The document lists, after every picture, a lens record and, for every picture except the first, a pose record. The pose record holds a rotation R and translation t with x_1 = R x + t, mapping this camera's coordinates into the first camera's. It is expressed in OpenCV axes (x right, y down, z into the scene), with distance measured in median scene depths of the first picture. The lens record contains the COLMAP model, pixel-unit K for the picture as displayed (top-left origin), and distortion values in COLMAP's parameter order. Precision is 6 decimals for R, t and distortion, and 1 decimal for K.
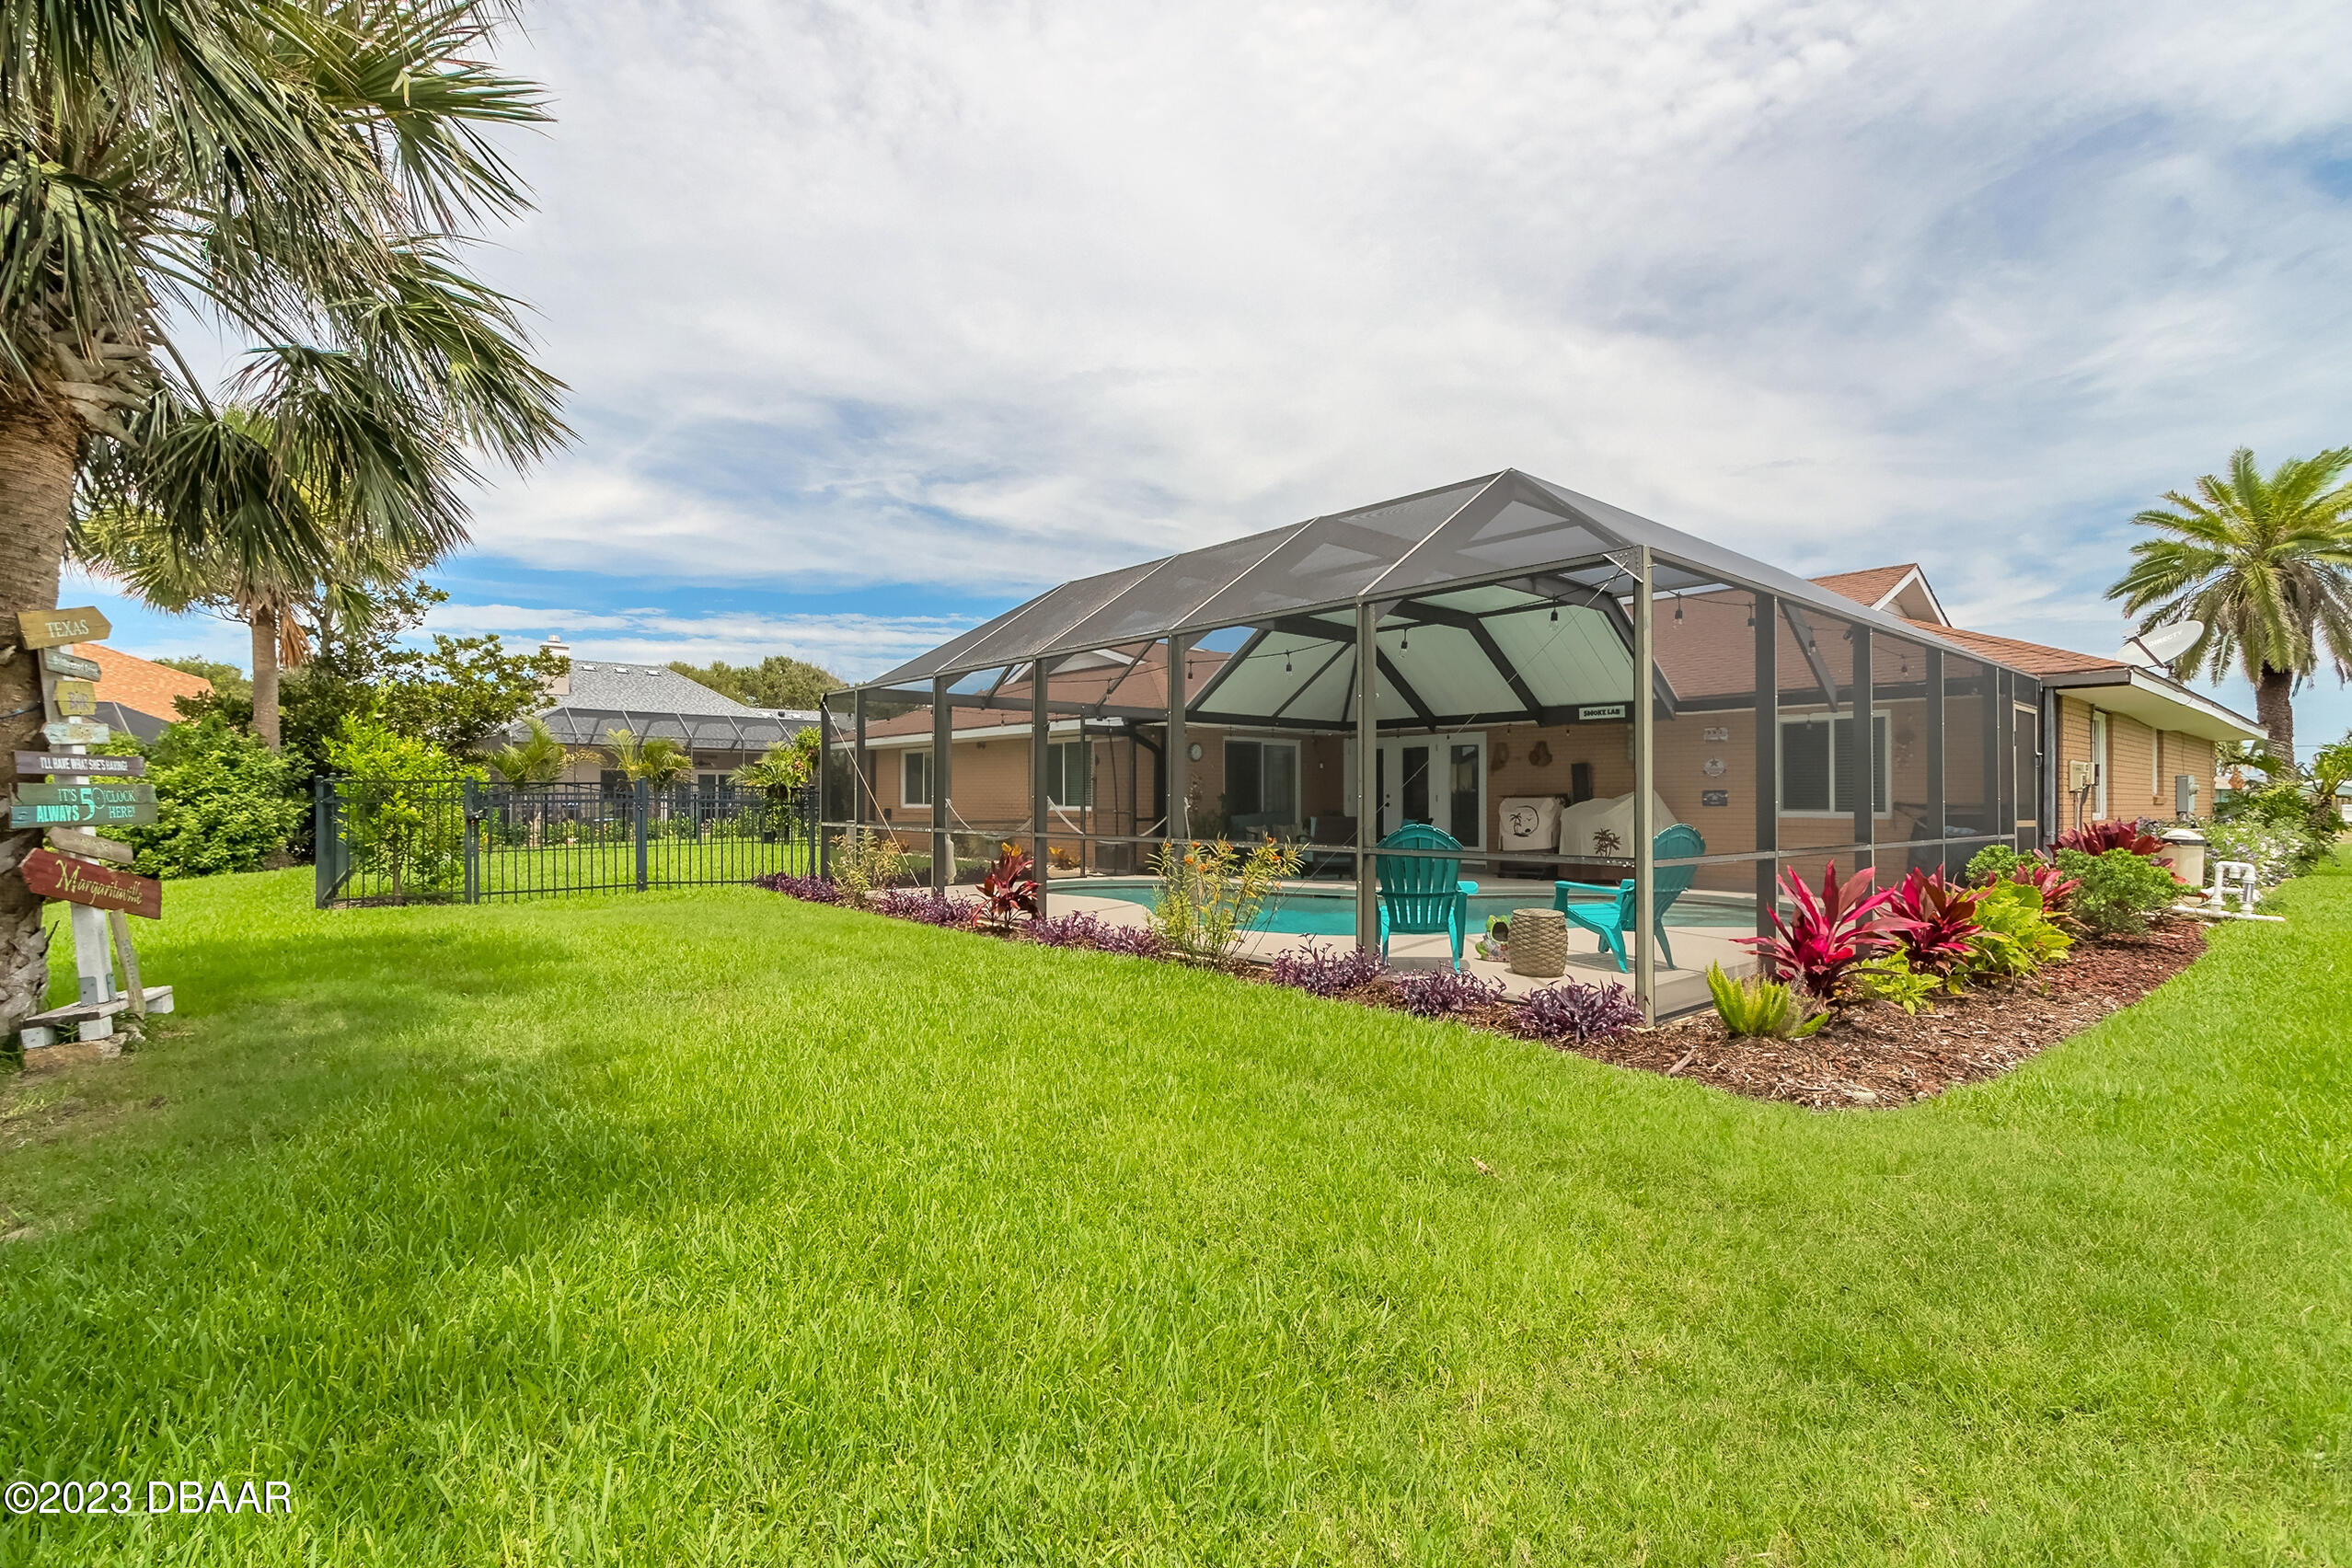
lens RADIAL K [[1070.0, 0, 1171.0], [0, 1070.0, 780.6], [0, 0, 1]] dist [0.006038, 0.000306]
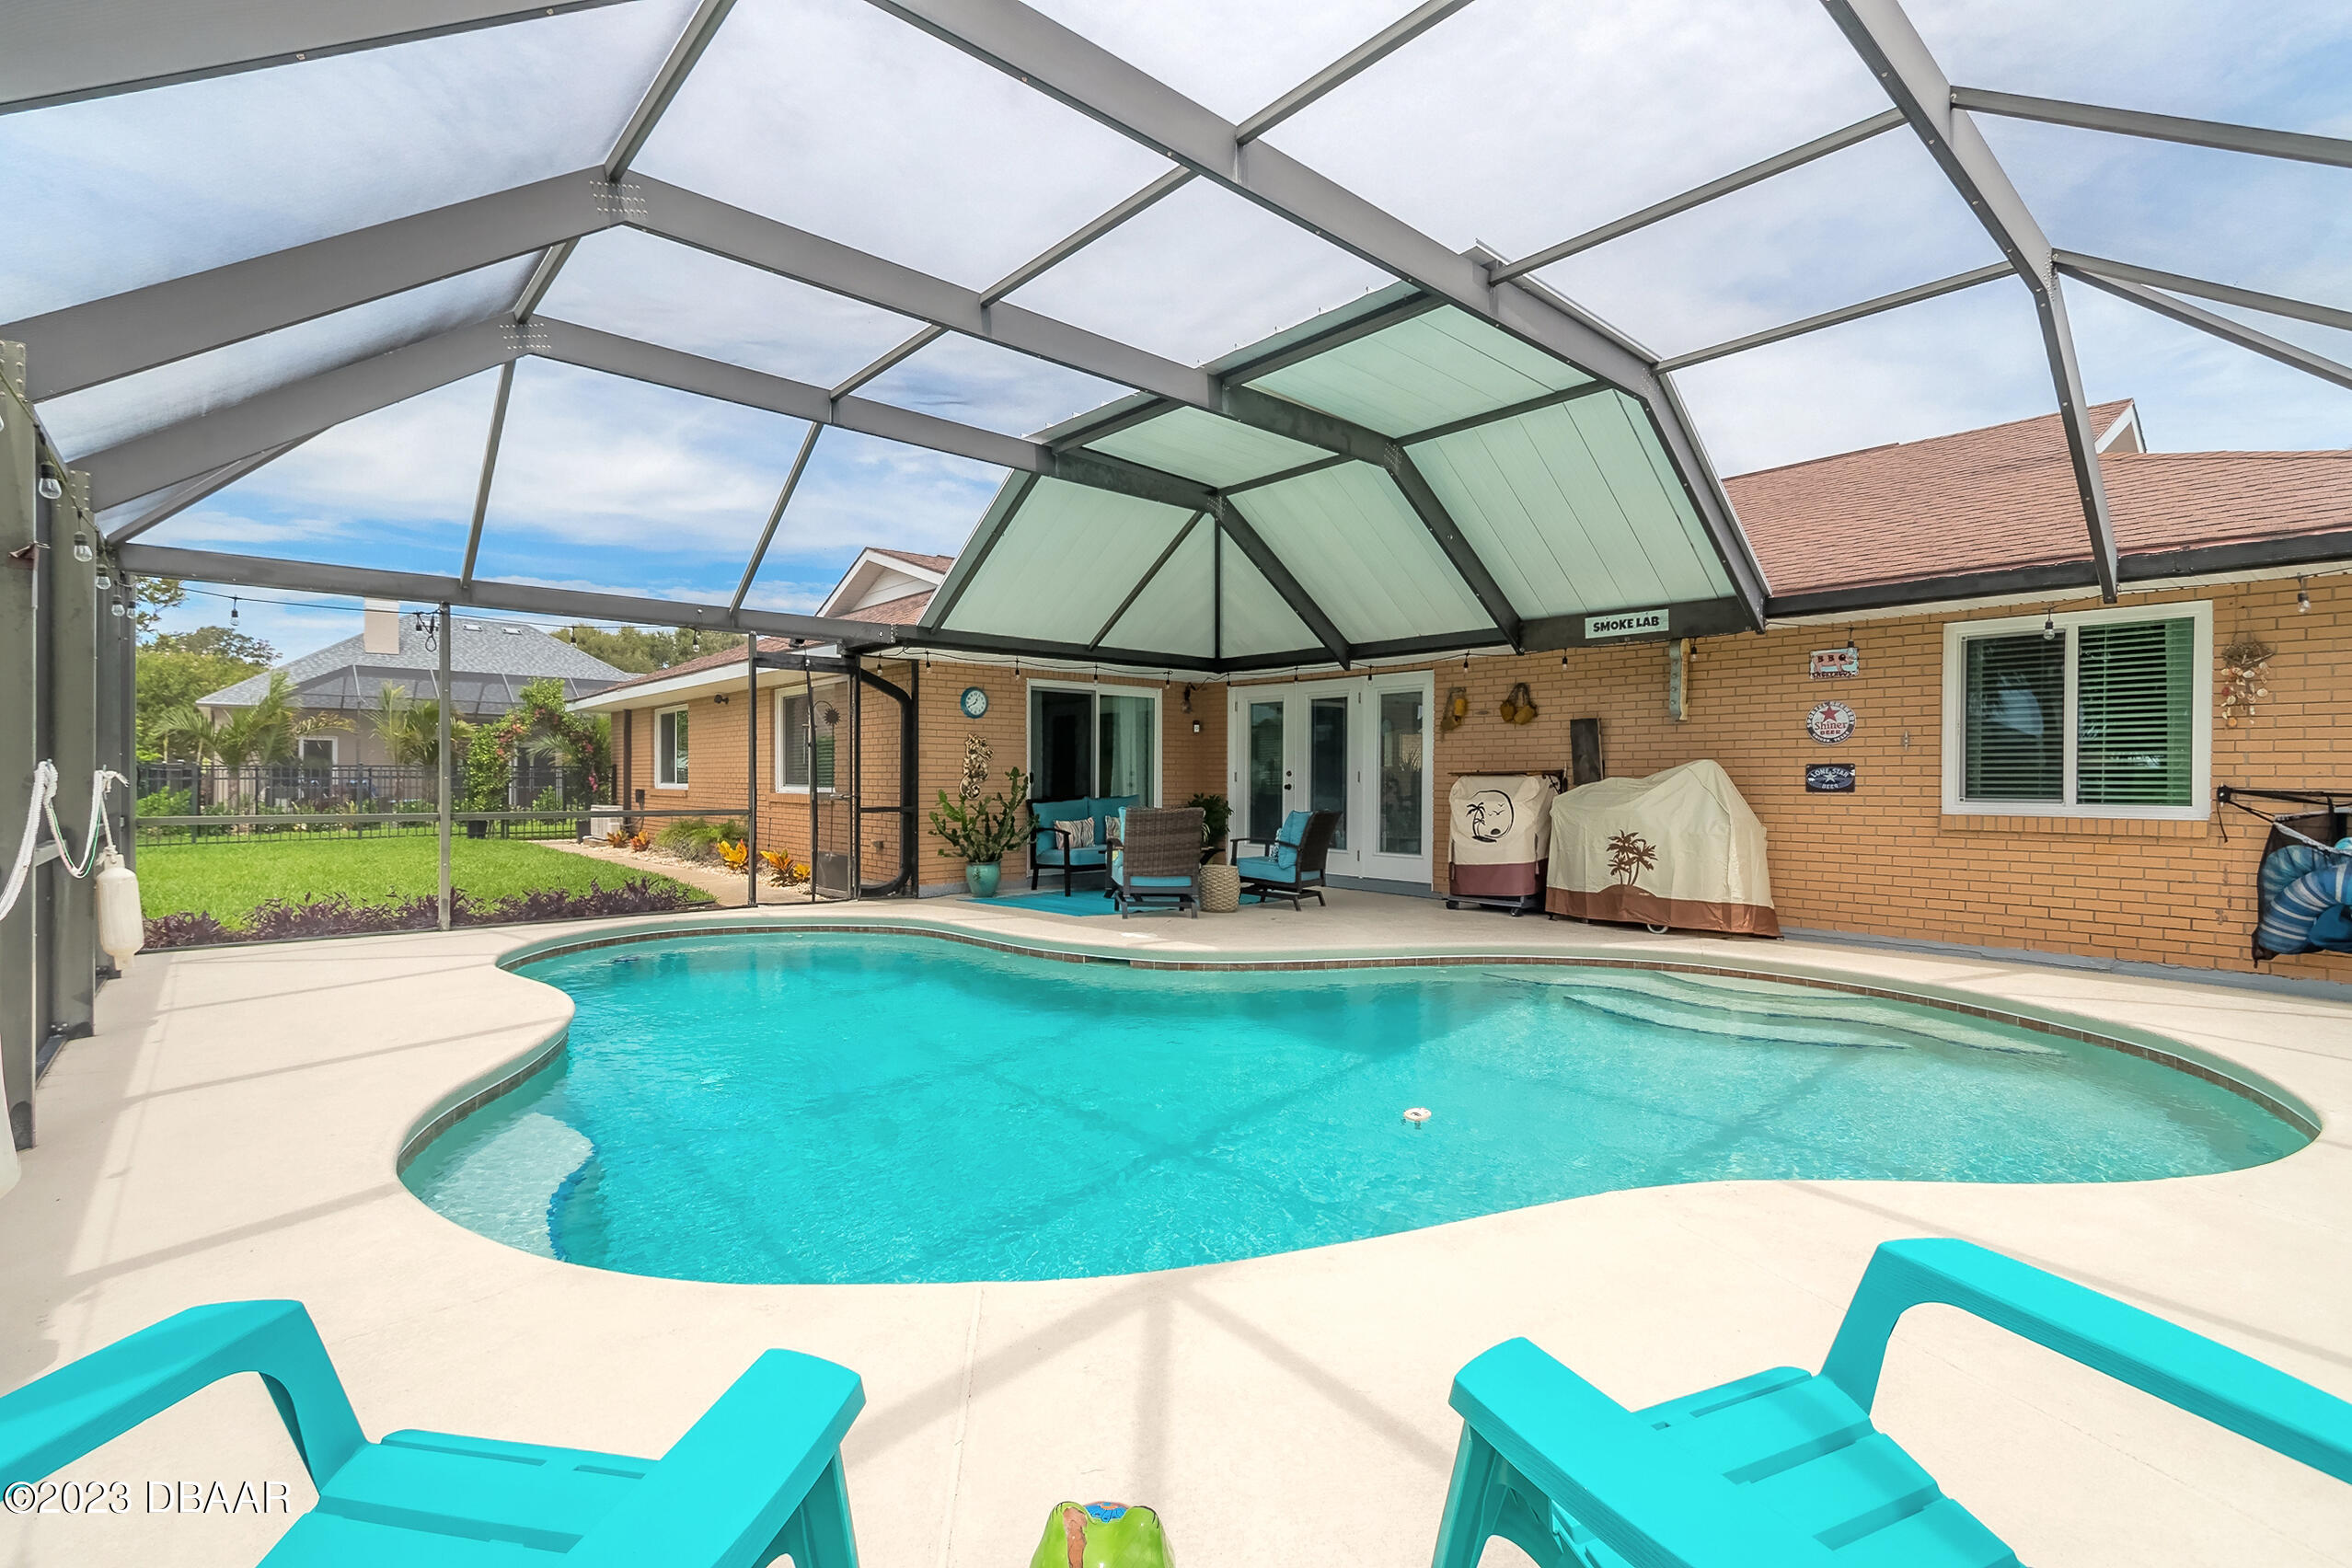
lens RADIAL K [[1070.0, 0, 1169.6], [0, 1070.0, 781.5], [0, 0, 1]] dist [0.006038, 0.000306]
pose [[0.999979, 0.003757, 0.005302, 0.149219], [-0.003852, 0.999827, 0.018184, 0.008766], [-0.005233, -0.018204, 0.999821, 0.408704]]
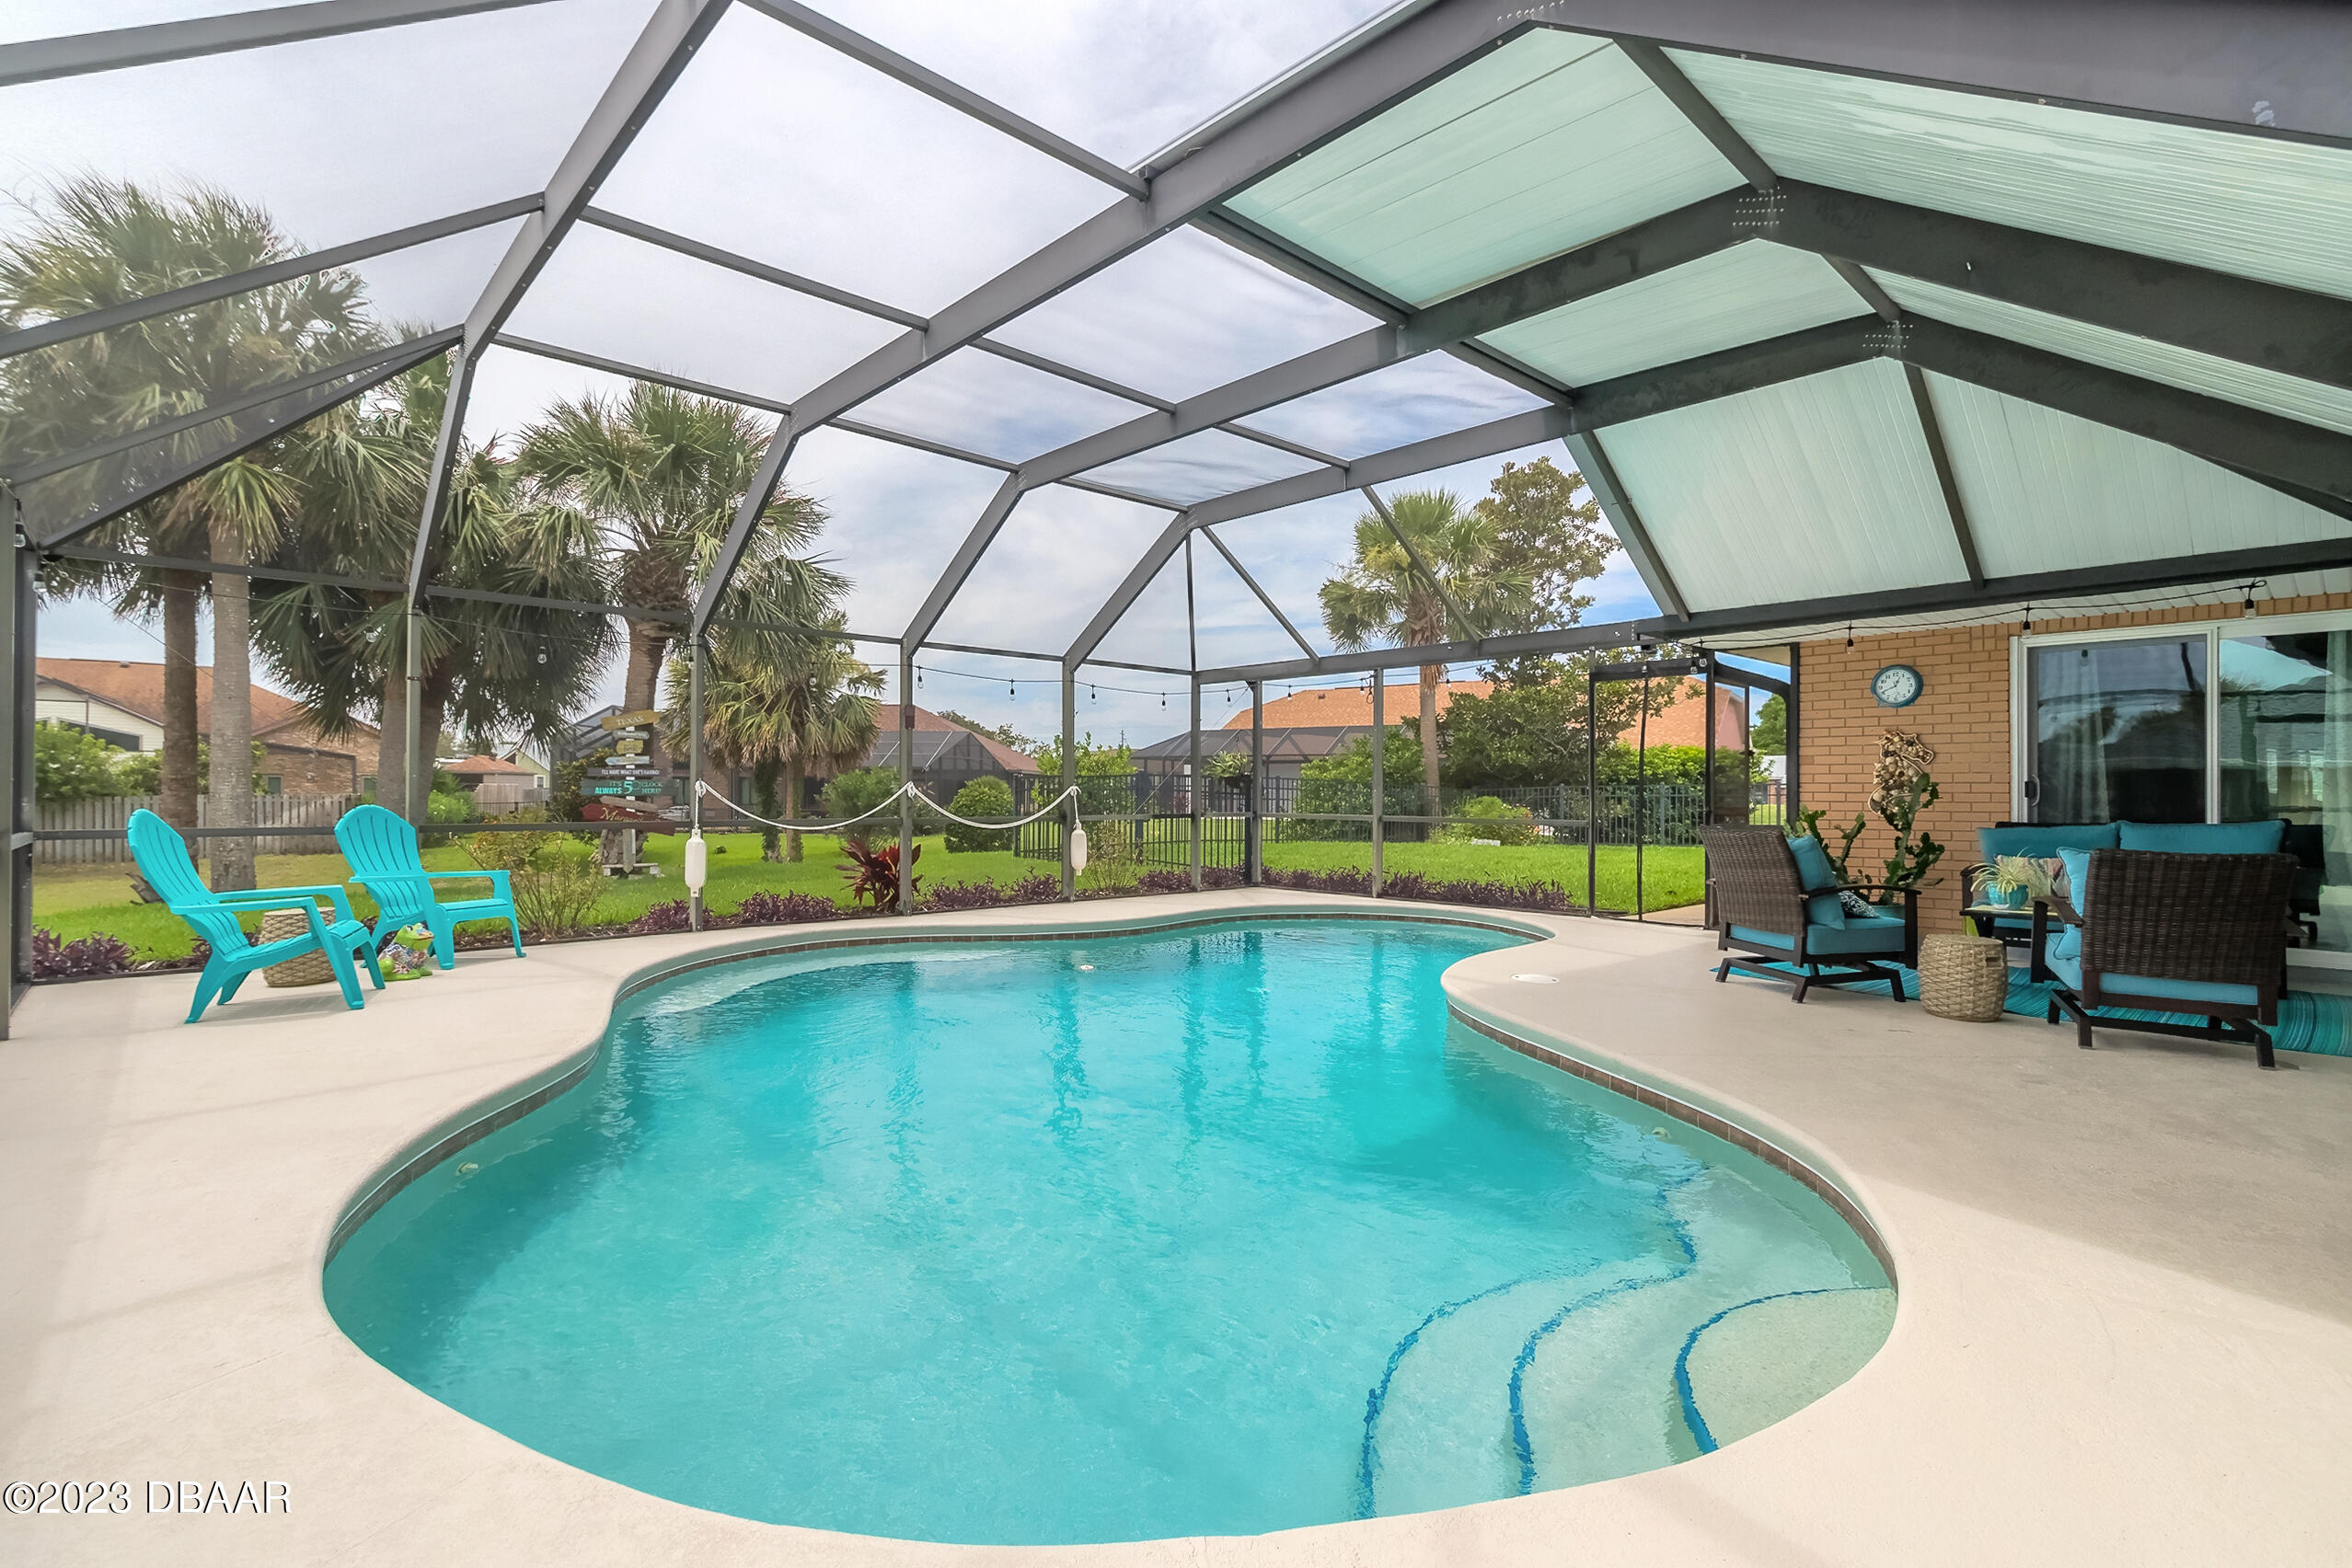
lens RADIAL K [[1070.0, 0, 1113.1], [0, 1070.0, 786.0], [0, 0, 1]] dist [0.006038, 0.000306]
pose [[-0.002264, 0.002887, -0.999993, 0.555376], [0.017420, 0.999844, 0.002847, 0.009869], [0.999846, -0.017413, -0.002314, 0.760003]]
